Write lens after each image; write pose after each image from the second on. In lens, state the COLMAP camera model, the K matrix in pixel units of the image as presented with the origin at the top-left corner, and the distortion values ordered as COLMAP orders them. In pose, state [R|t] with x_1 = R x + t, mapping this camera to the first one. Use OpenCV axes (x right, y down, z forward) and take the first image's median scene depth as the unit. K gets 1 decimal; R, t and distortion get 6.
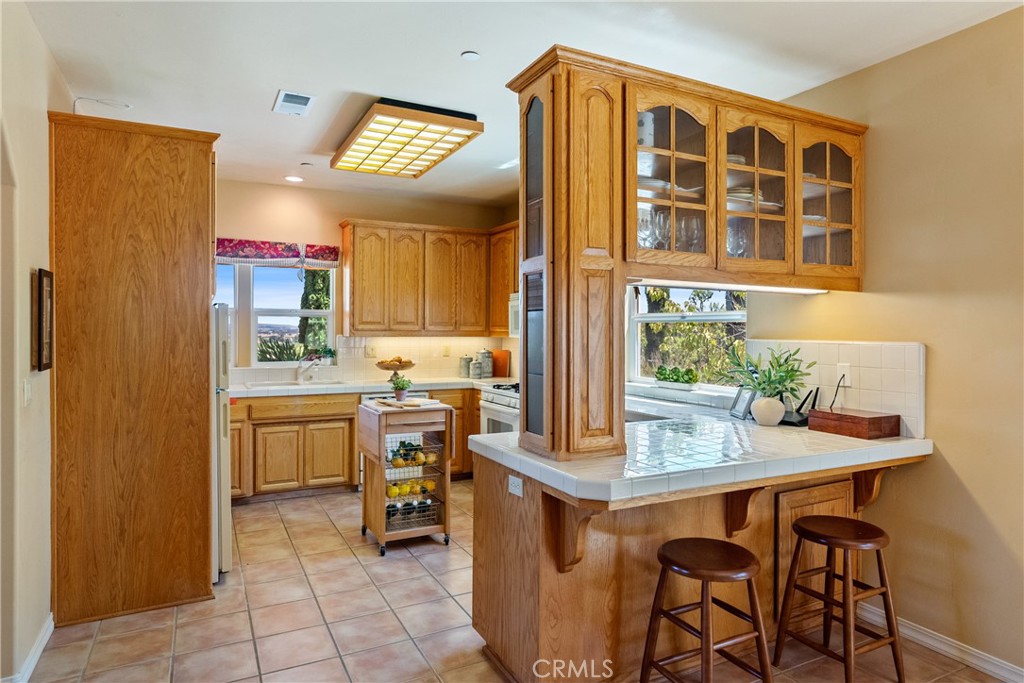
lens RADIAL K [[601.5, 0, 529.2], [0, 601.5, 336.7], [0, 0, 1]] dist [0.003555, 0.000198]
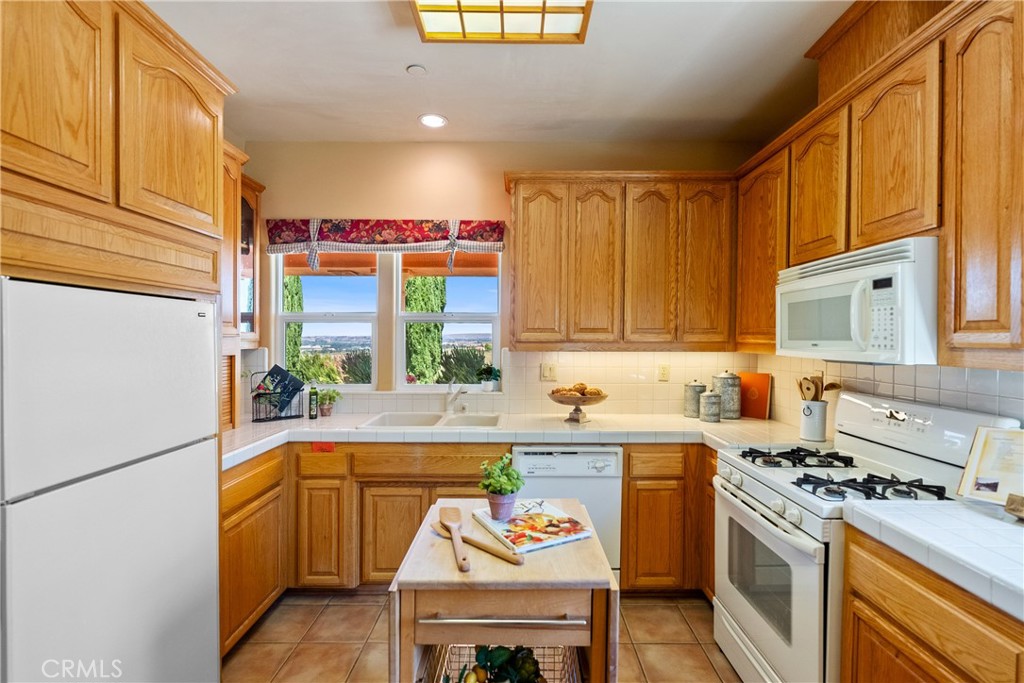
lens RADIAL K [[471.1, 0, 554.1], [0, 471.1, 351.0], [0, 0, 1]] dist [0.000452, 0.000096]
pose [[0.906915, 0.008456, -0.421229, -0.049573], [-0.002004, 0.999874, 0.015758, -0.011924], [0.421309, -0.013447, 0.906818, 0.767159]]
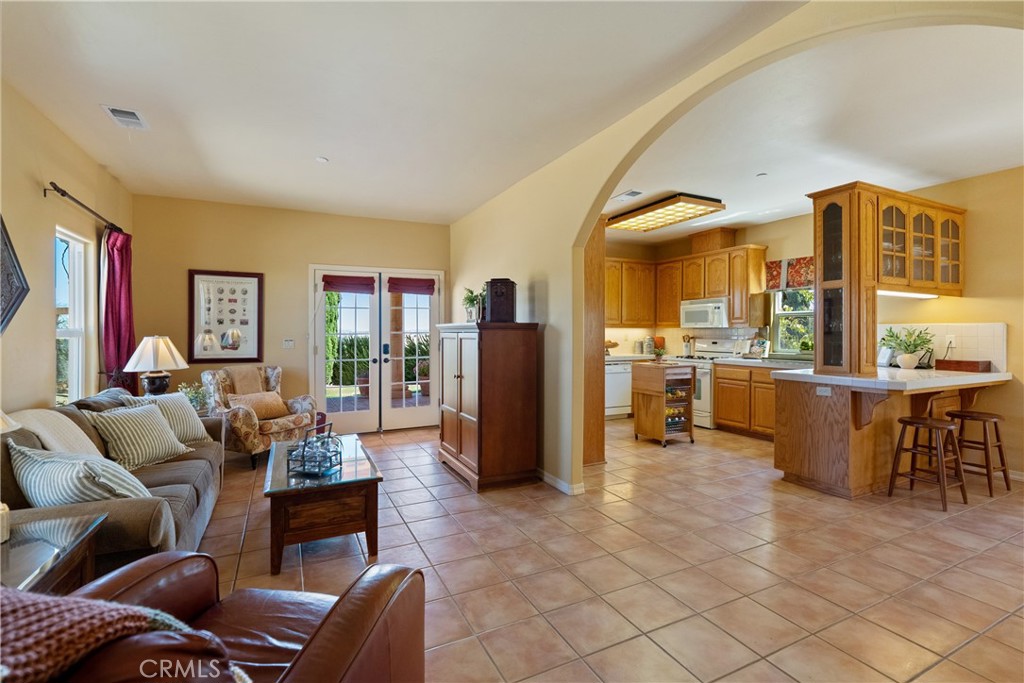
lens RADIAL K [[460.2, 0, 528.2], [0, 460.2, 337.1], [0, 0, 1]] dist [0.001438, 0.000195]
pose [[0.999939, -0.003837, -0.010361, -0.601583], [0.003846, 0.999992, 0.000815, 0.033833], [0.010358, -0.000855, 0.999946, -0.348217]]
